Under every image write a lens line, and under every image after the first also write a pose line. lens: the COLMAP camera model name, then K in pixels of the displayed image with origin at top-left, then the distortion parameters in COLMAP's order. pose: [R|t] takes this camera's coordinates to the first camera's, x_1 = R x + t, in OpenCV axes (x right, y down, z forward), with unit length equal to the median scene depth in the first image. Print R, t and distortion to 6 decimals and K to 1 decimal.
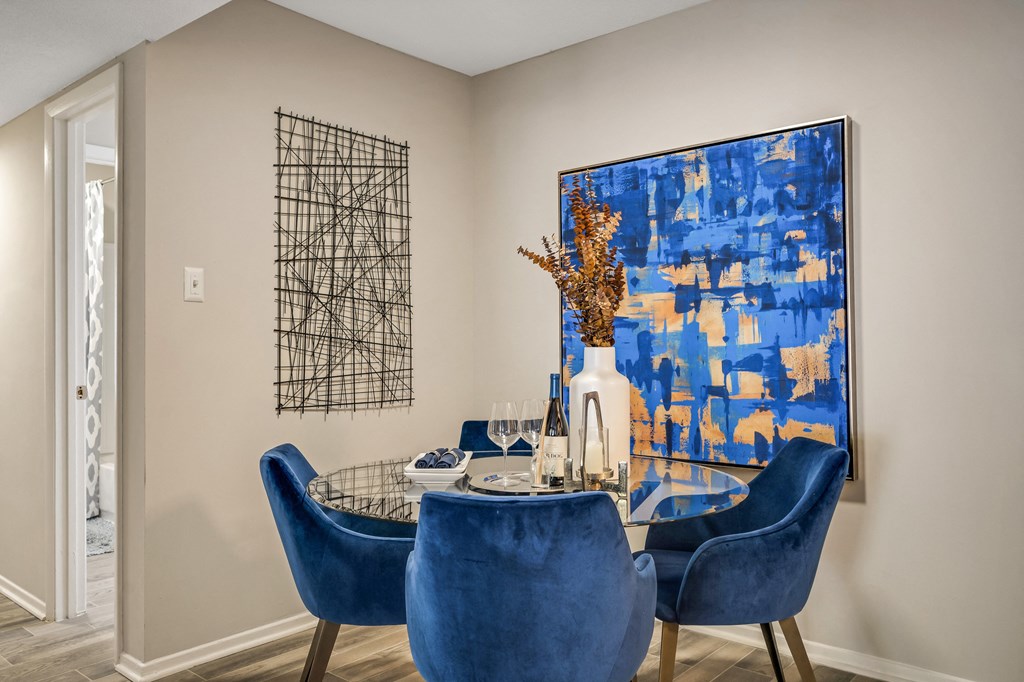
lens RADIAL K [[756.7, 0, 508.4], [0, 756.7, 328.6], [0, 0, 1]] dist [0.000247, 0.001504]
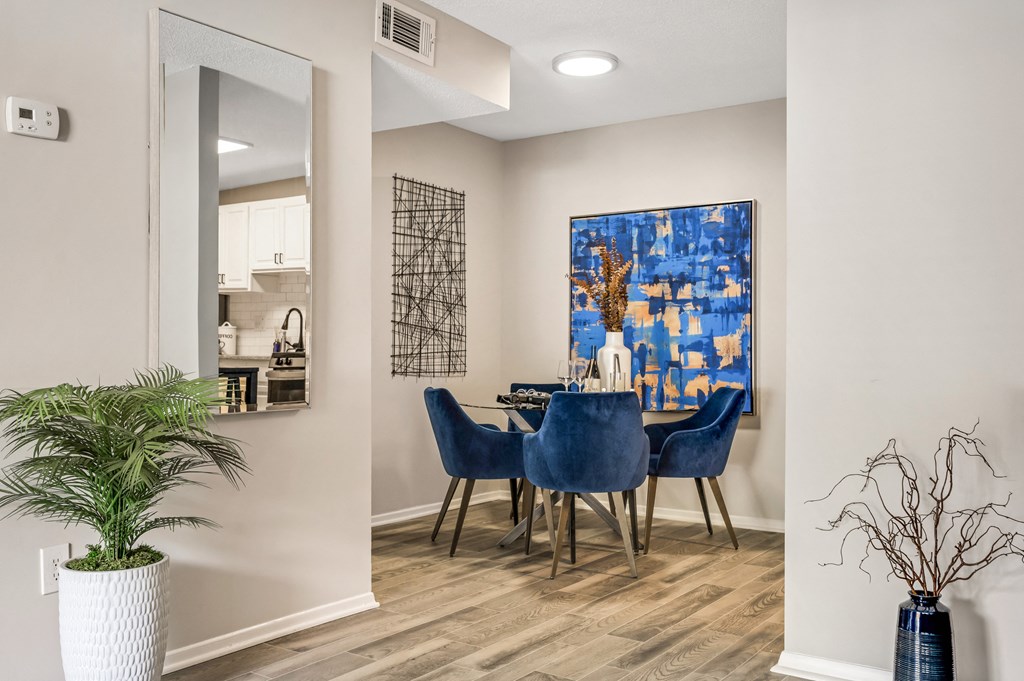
lens RADIAL K [[940.1, 0, 512.0], [0, 940.1, 340.5], [0, 0, 1]] dist [0.001333, 0.001228]
pose [[0.992477, 0.015329, 0.121467, -0.295099], [-0.016068, 0.999858, 0.005111, 0.027579], [-0.121371, -0.007025, 0.992582, -0.890819]]
